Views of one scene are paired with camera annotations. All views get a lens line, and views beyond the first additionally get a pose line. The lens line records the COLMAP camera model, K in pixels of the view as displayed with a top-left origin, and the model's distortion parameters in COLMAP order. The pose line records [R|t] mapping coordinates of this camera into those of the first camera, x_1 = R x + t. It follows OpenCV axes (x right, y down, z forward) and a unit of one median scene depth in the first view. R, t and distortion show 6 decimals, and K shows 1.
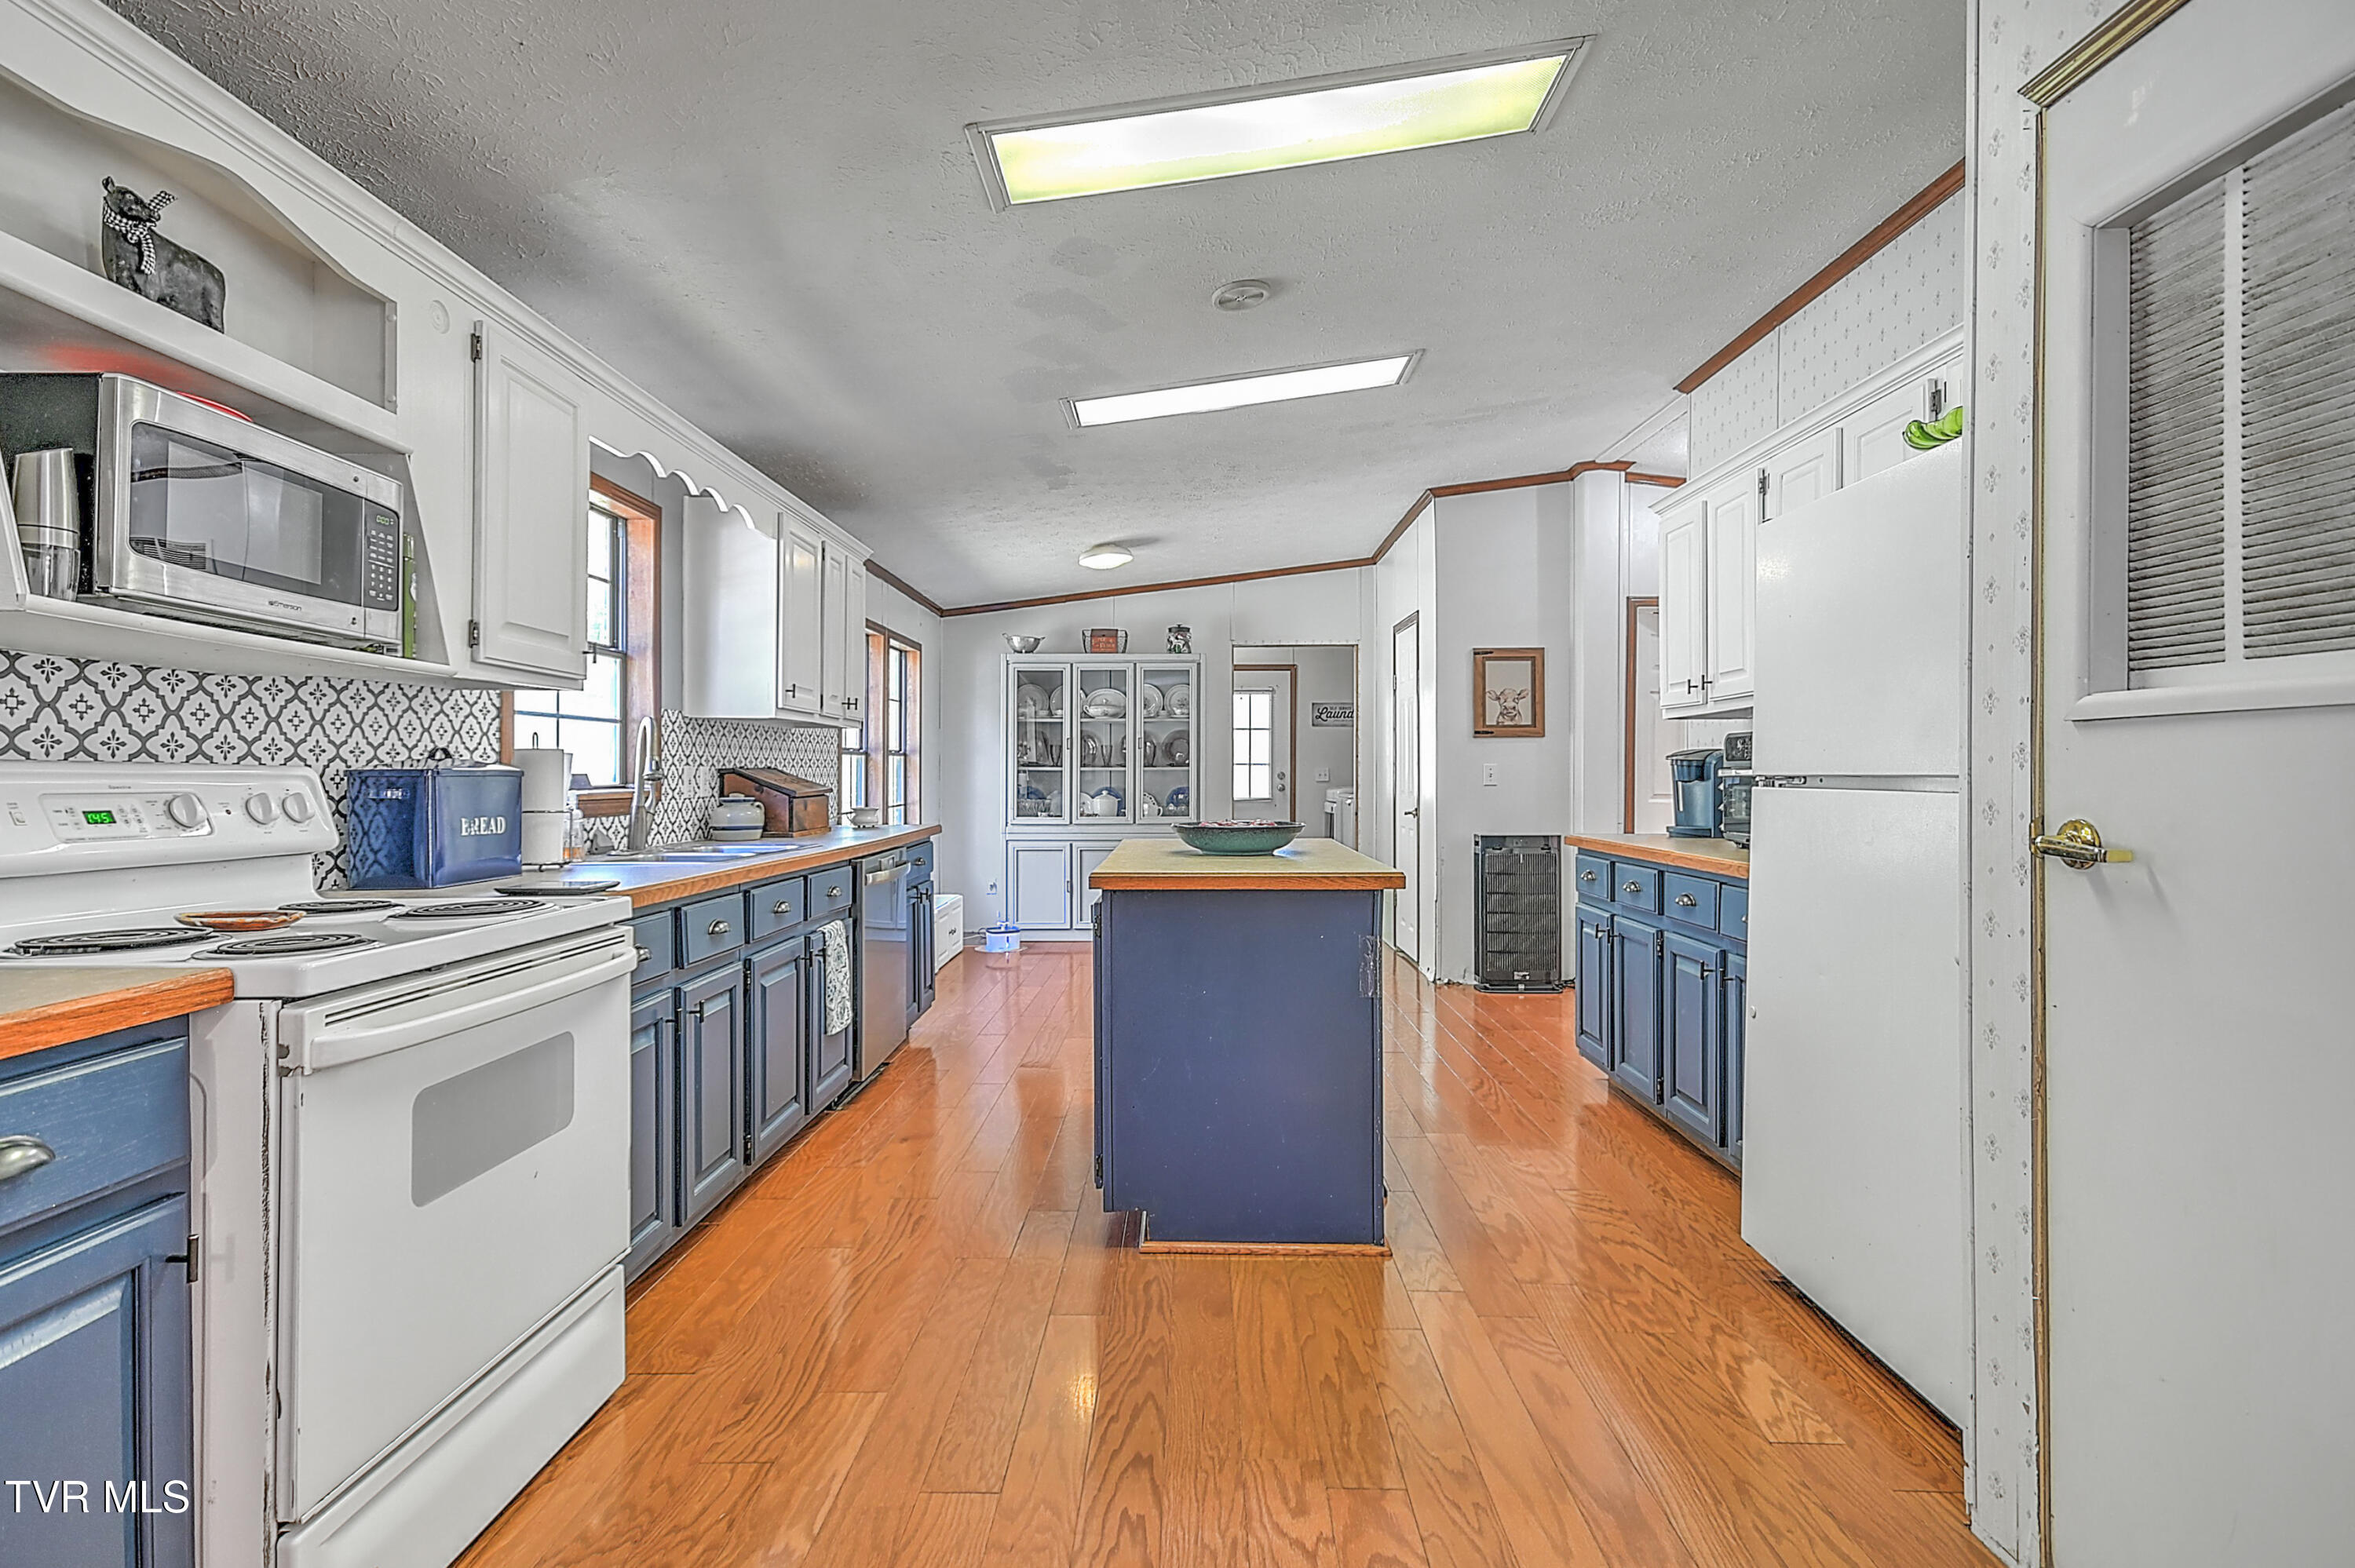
lens RADIAL K [[1127.0, 0, 1170.7], [0, 1127.0, 772.2], [0, 0, 1]] dist [0.018257, -0.000309]
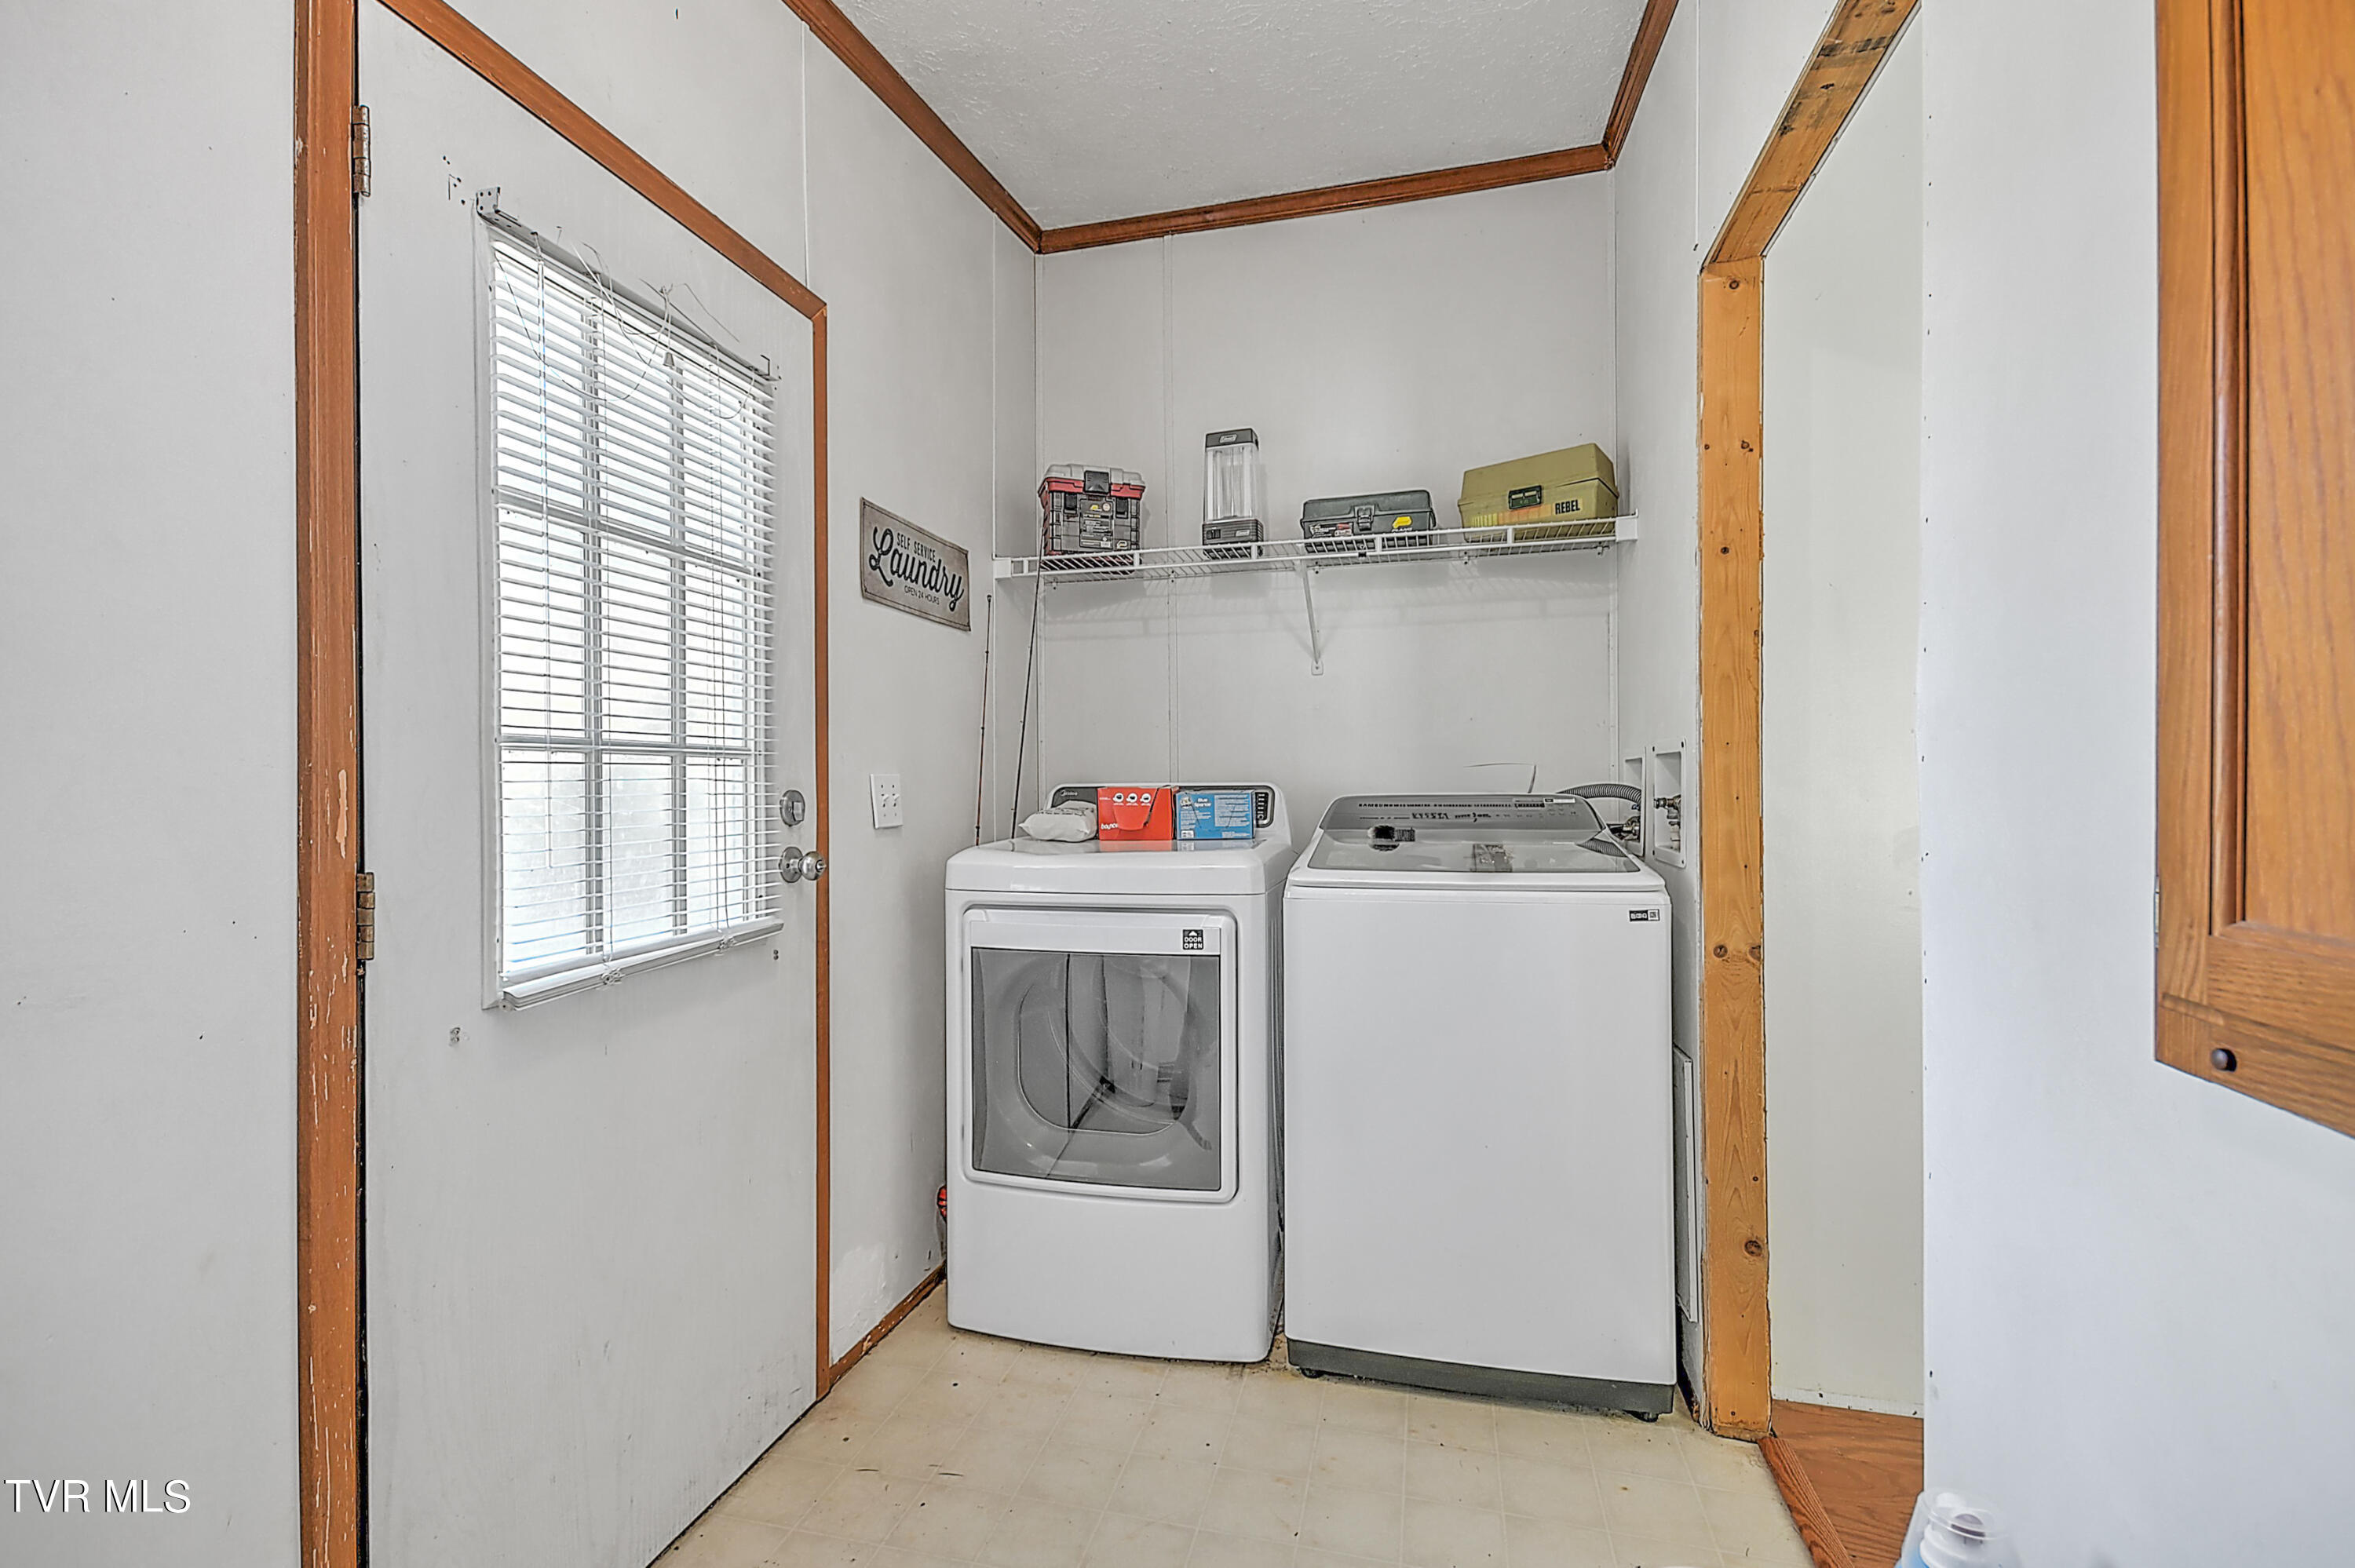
lens RADIAL K [[1071.6, 0, 1180.4], [0, 1071.6, 792.1], [0, 0, 1]] dist [0.015338, -0.008329]
pose [[0.221346, -0.008416, 0.975159, -0.131000], [0.007107, 0.999950, 0.007017, -0.001414], [-0.975169, 0.005377, 0.221395, 1.447354]]
